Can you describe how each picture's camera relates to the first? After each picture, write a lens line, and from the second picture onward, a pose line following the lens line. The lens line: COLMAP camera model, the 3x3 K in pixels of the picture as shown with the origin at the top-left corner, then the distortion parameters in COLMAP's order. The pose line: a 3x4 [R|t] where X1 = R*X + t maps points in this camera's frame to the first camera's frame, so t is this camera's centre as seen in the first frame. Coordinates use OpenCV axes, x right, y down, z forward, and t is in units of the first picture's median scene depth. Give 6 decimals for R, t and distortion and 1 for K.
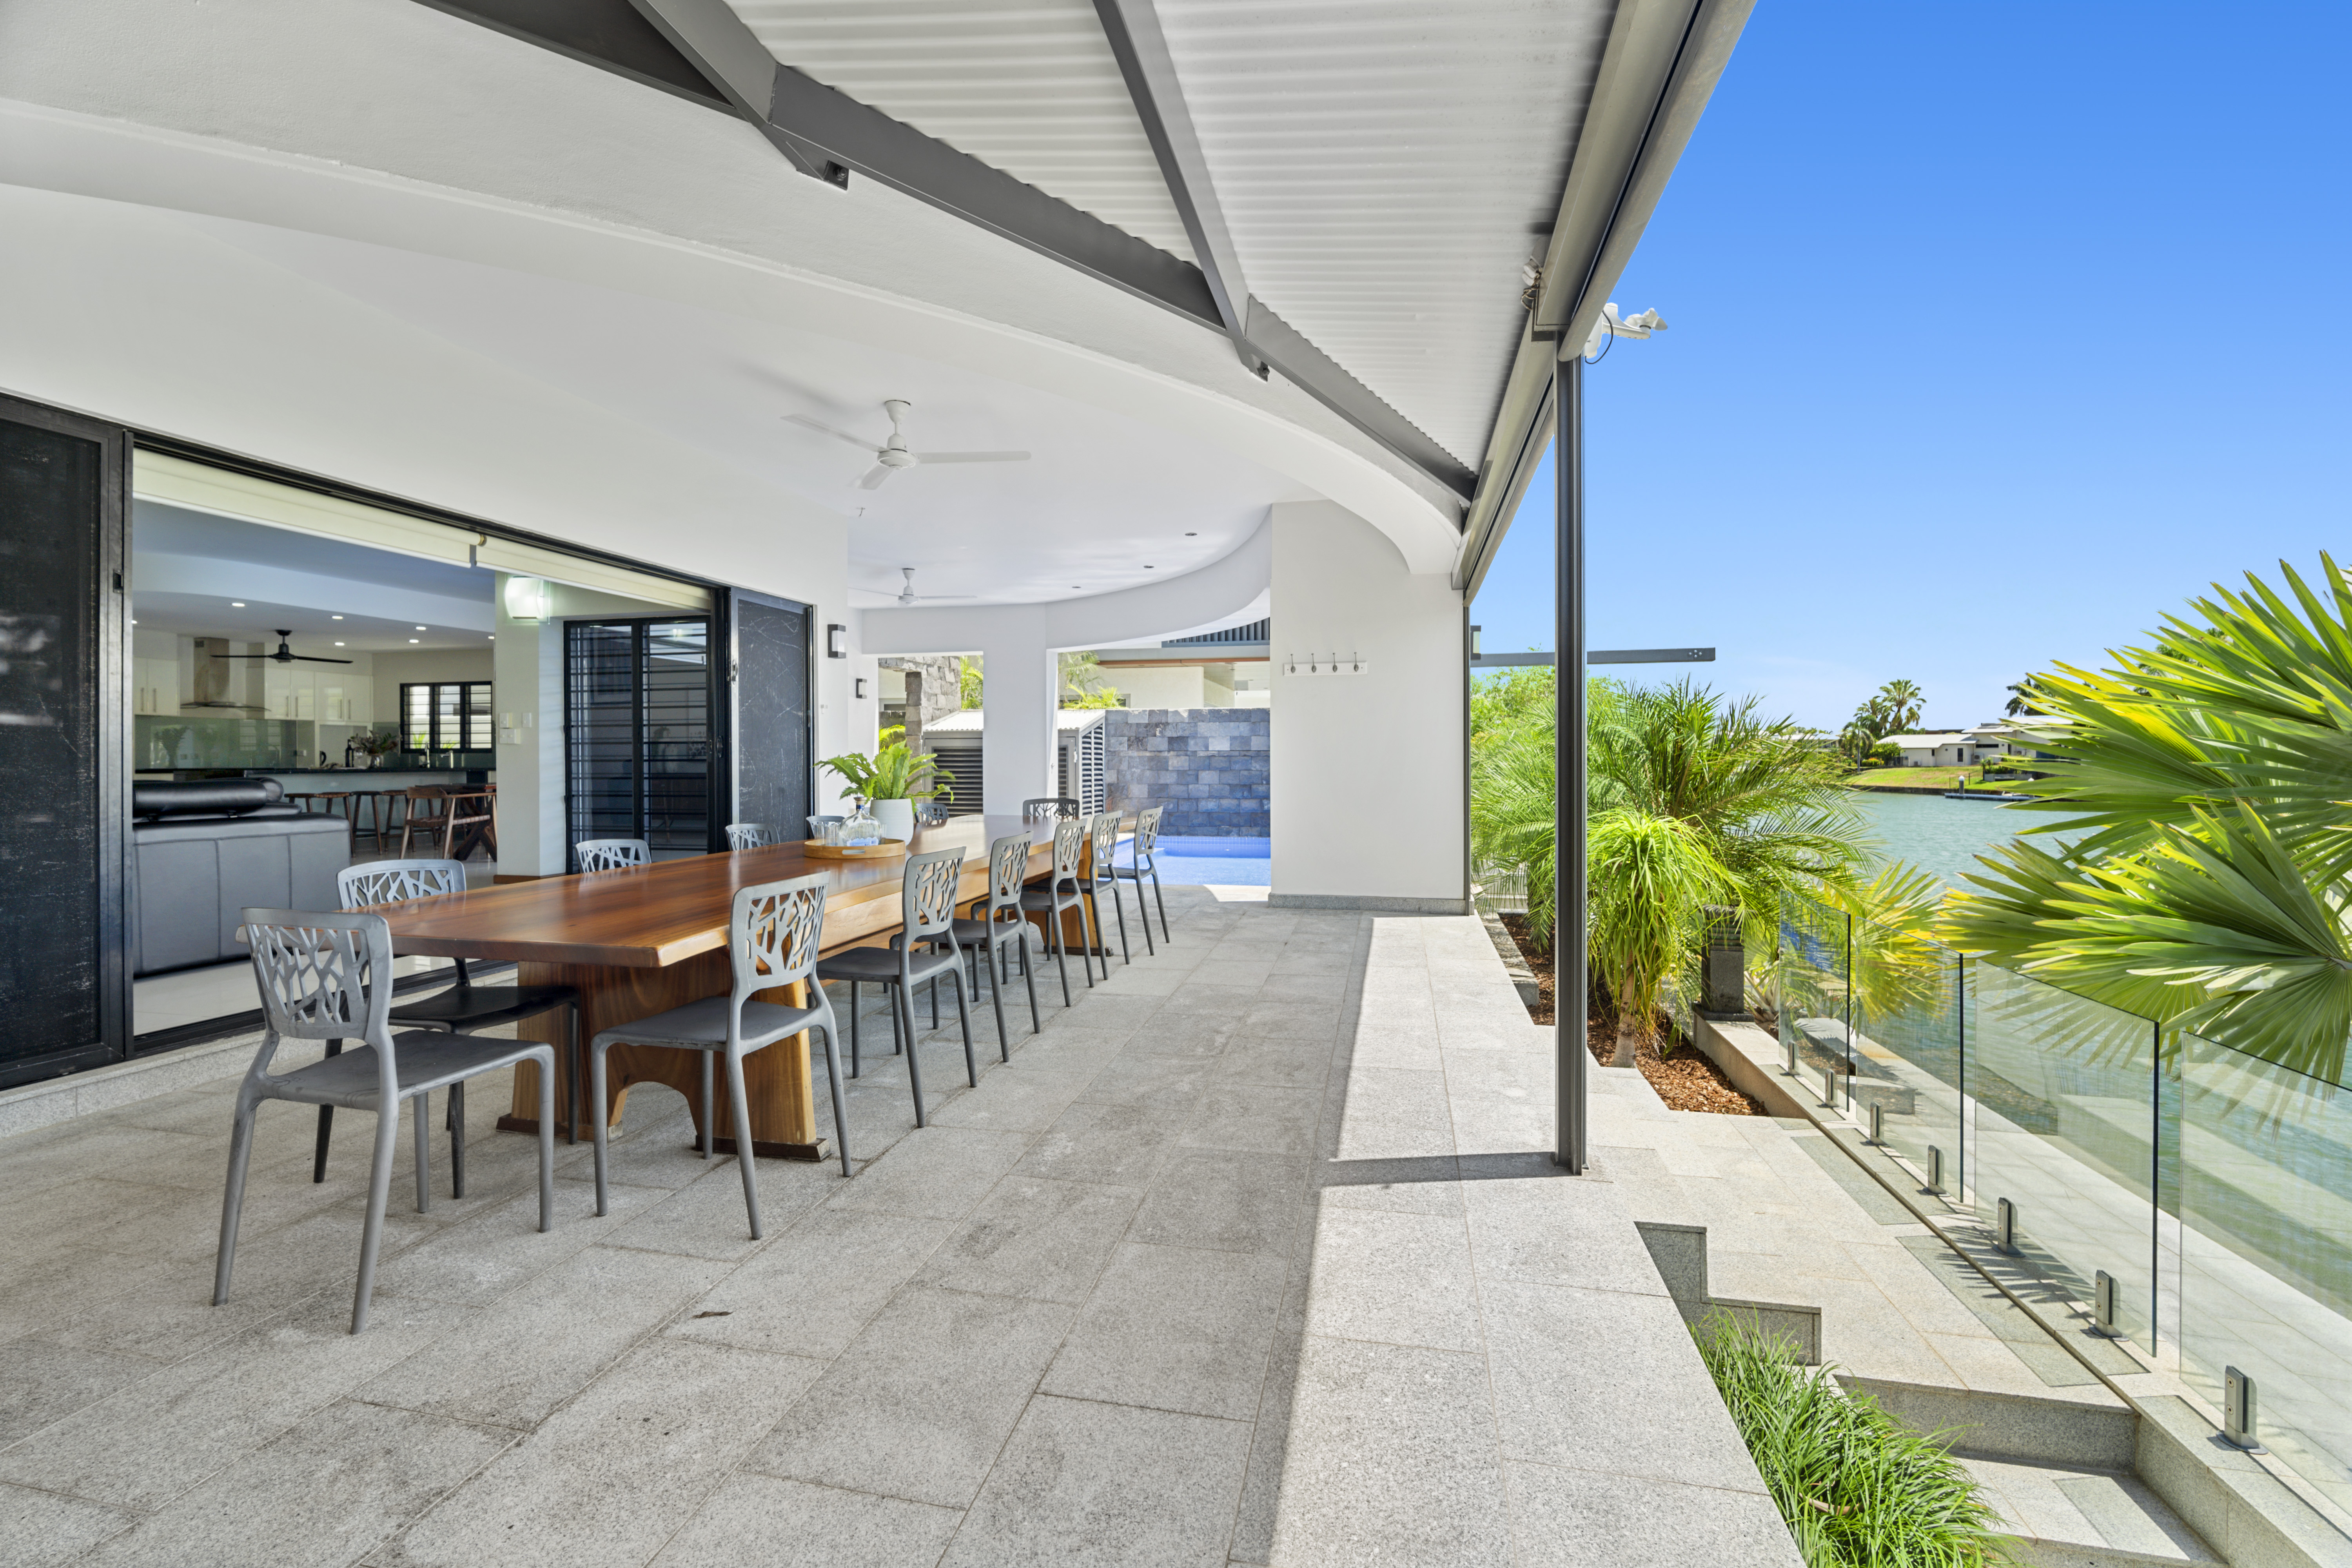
lens RADIAL K [[1040.7, 0, 1178.1], [0, 1040.7, 762.3], [0, 0, 1]] dist [-0.001243, -0.000118]
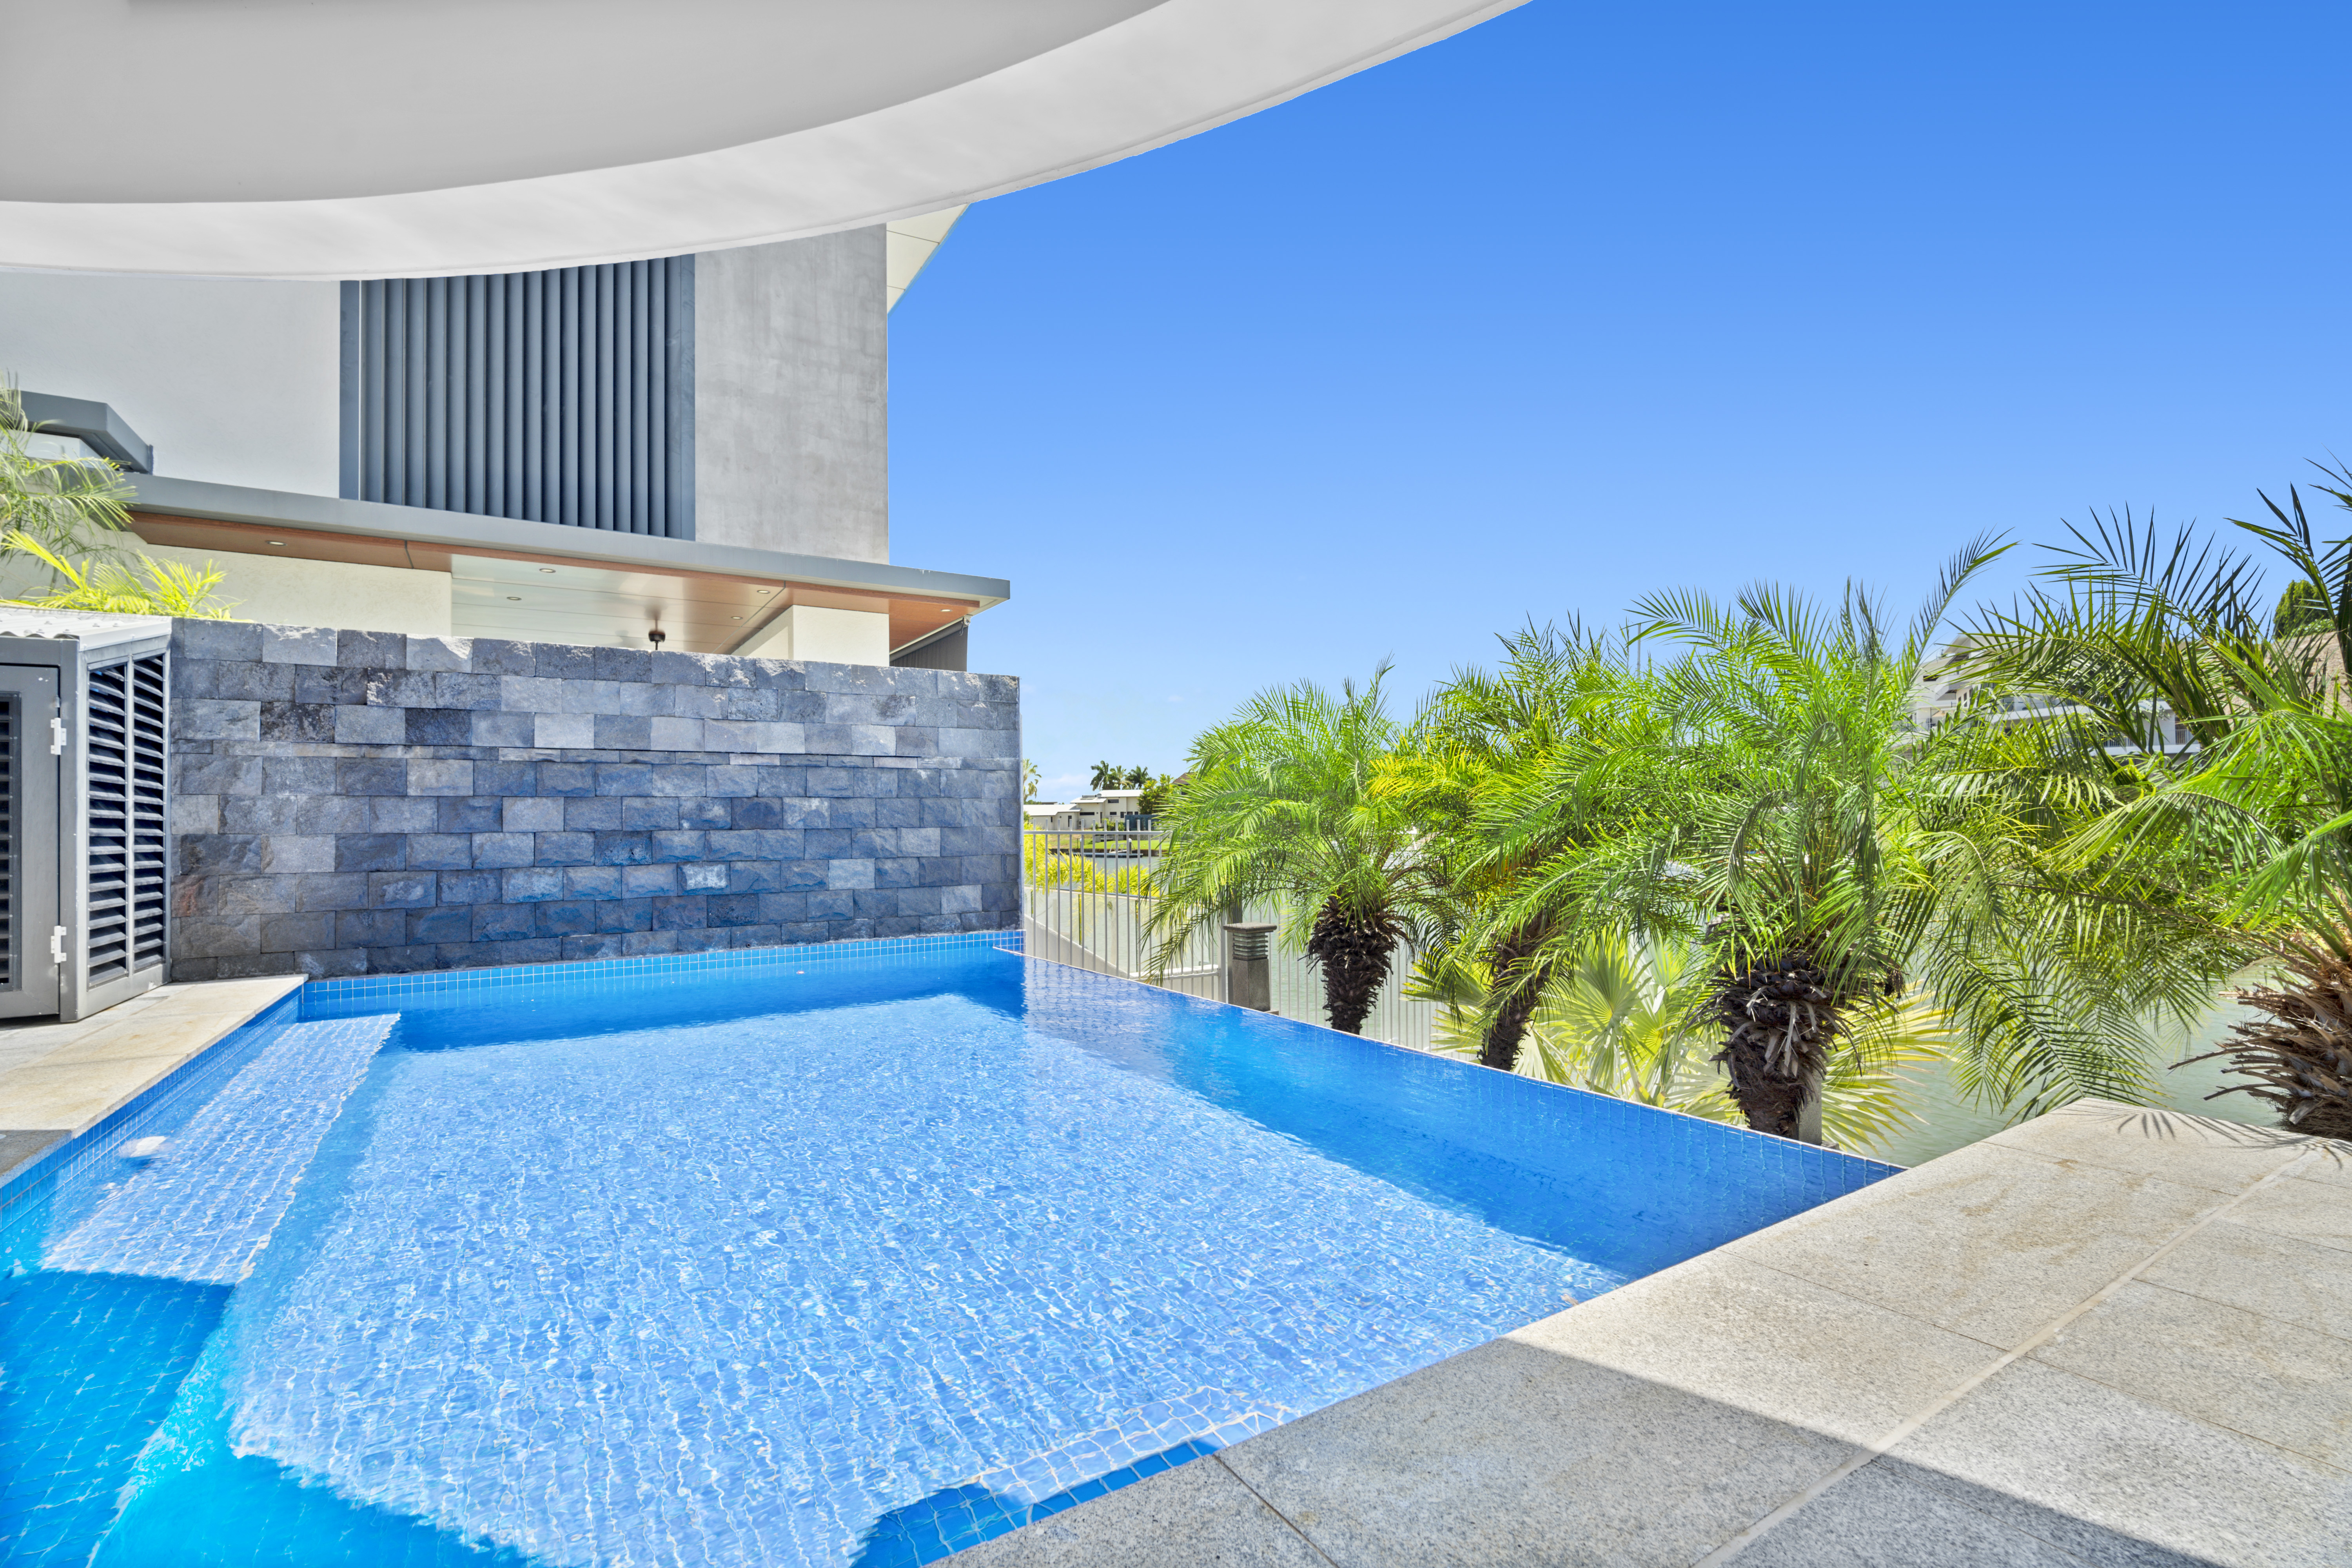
lens RADIAL K [[1040.7, 0, 1174.4], [0, 1040.7, 799.4], [0, 0, 1]] dist [-0.001243, -0.000118]
pose [[0.732257, 0.001717, 0.681027, -0.061932], [0.019962, 0.999513, -0.023984, 0.023087], [-0.680736, 0.031157, 0.731866, 0.541539]]
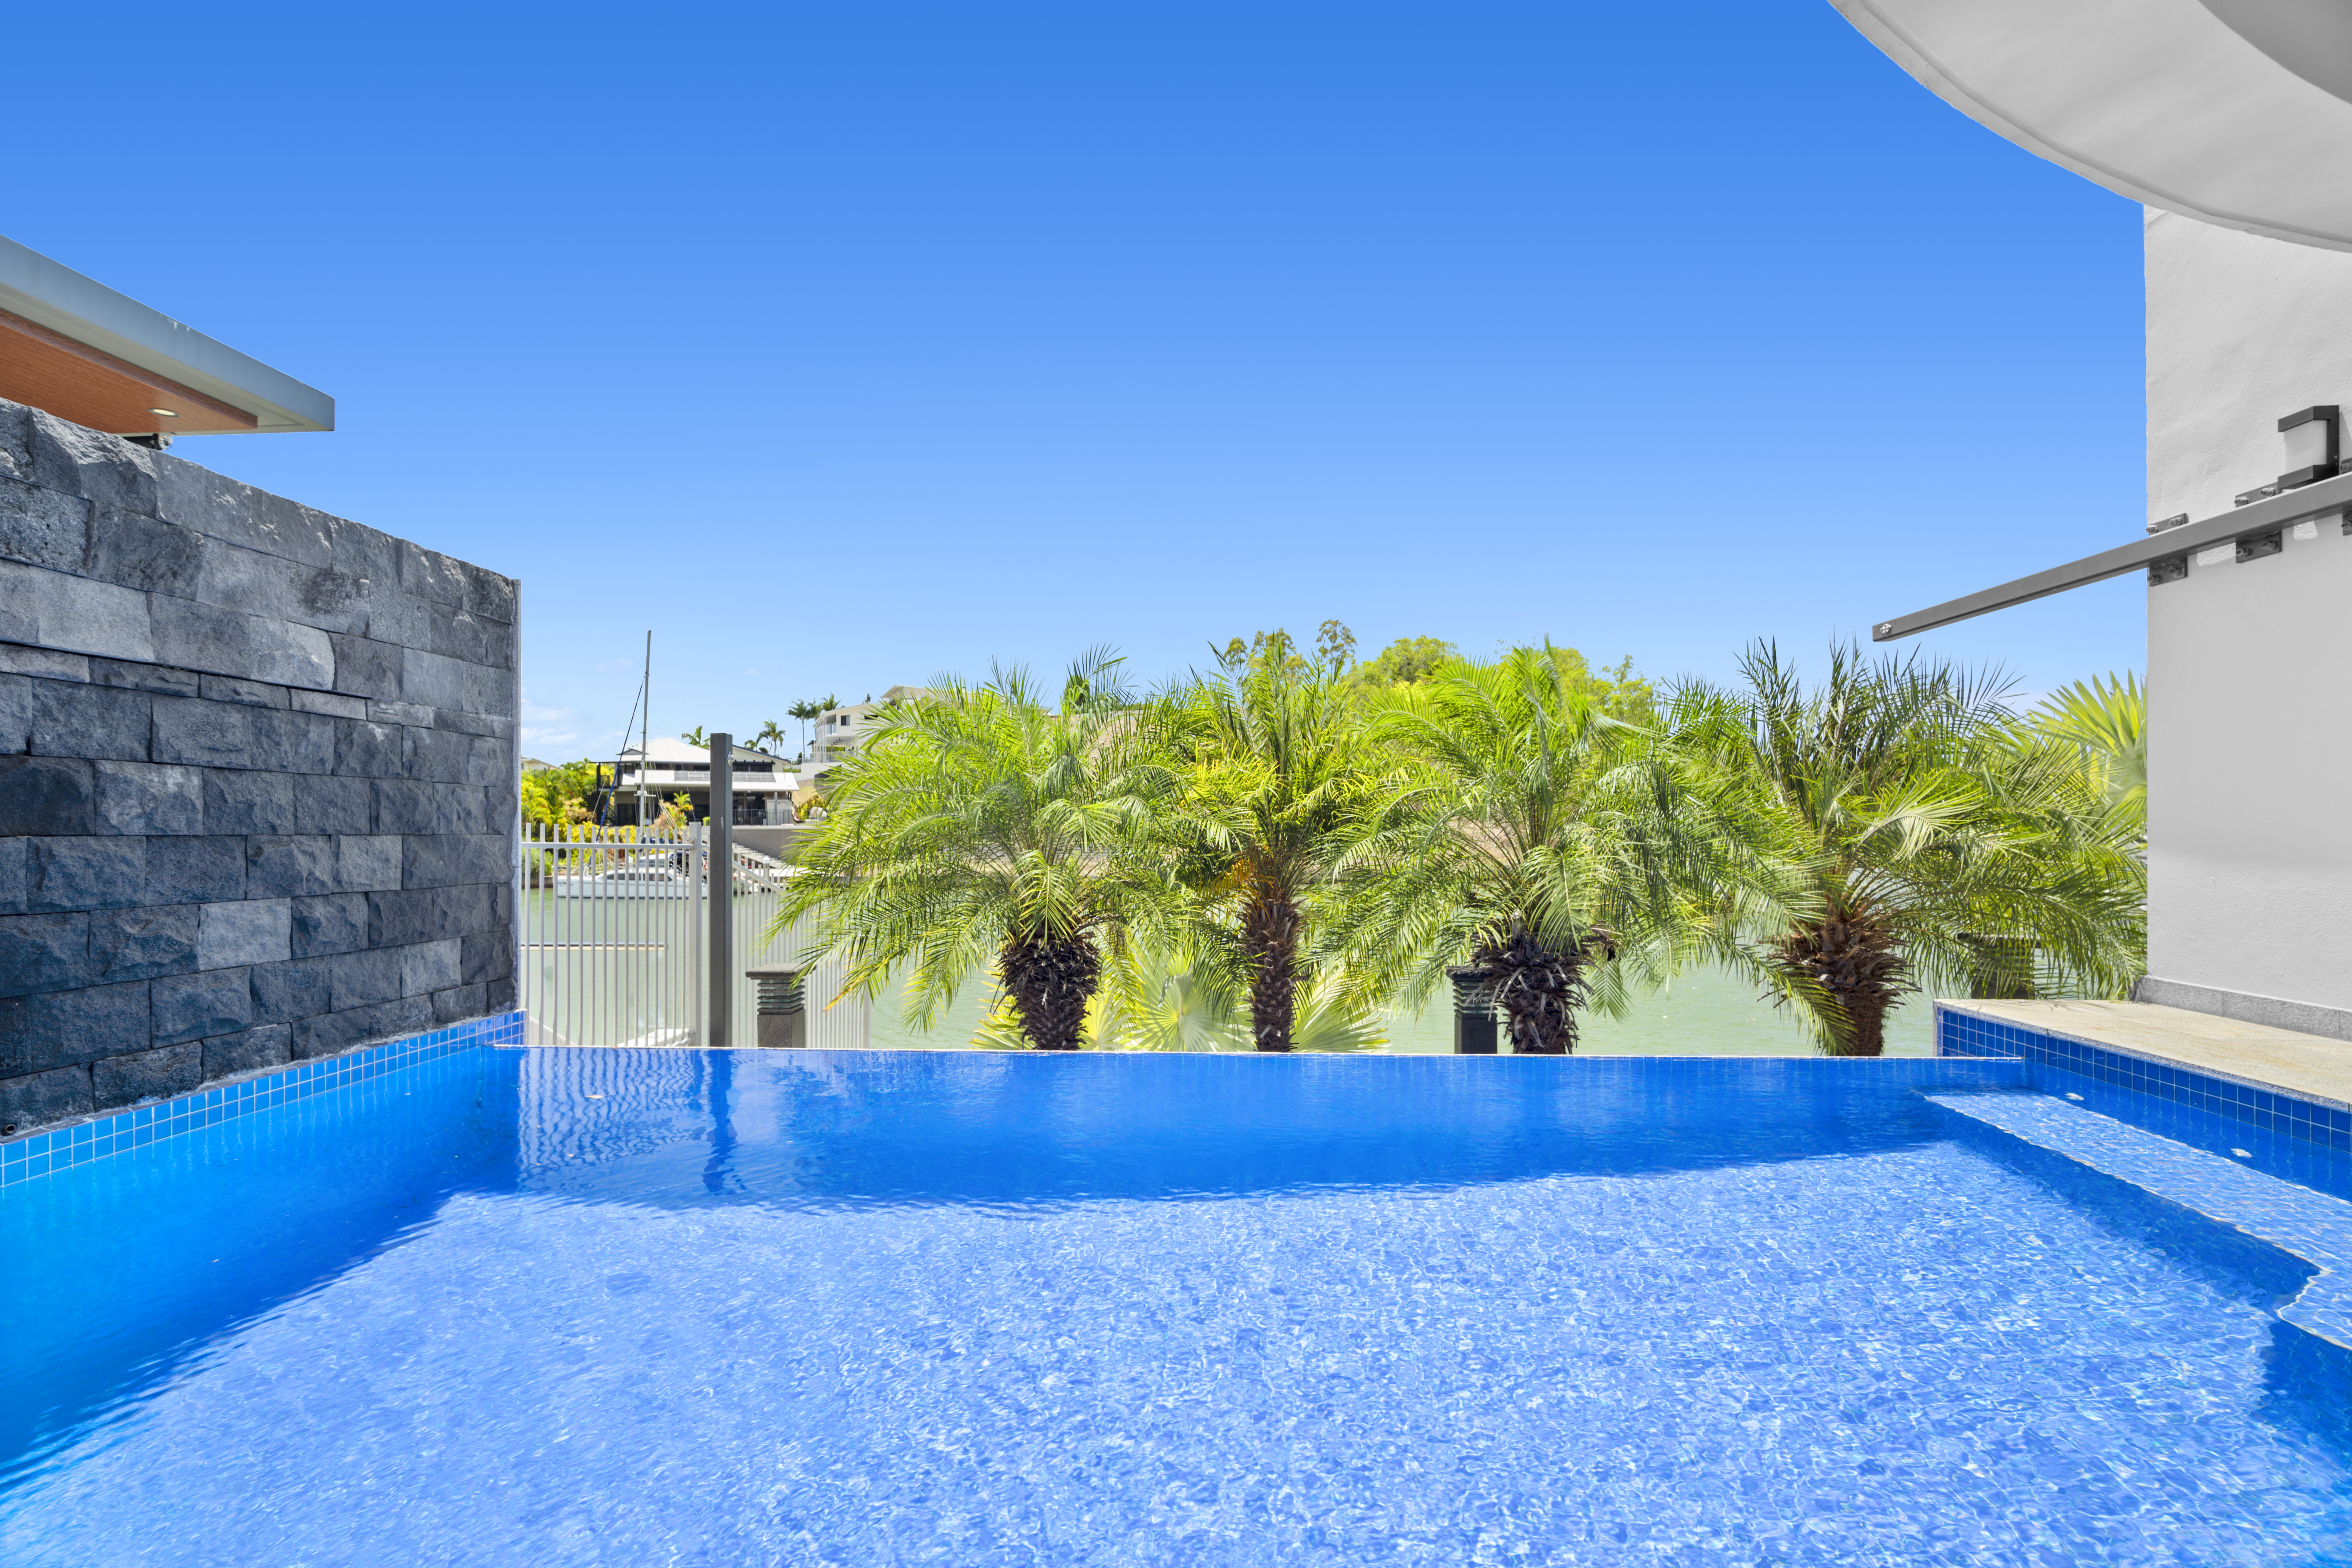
lens RADIAL K [[1040.7, 0, 1205.9], [0, 1040.7, 821.4], [0, 0, 1]] dist [-0.001243, -0.000118]
pose [[-0.145438, 0.006187, 0.989348, -0.094911], [0.016594, 0.999855, -0.003813, 0.023251], [-0.989228, 0.015863, -0.145519, 0.809109]]
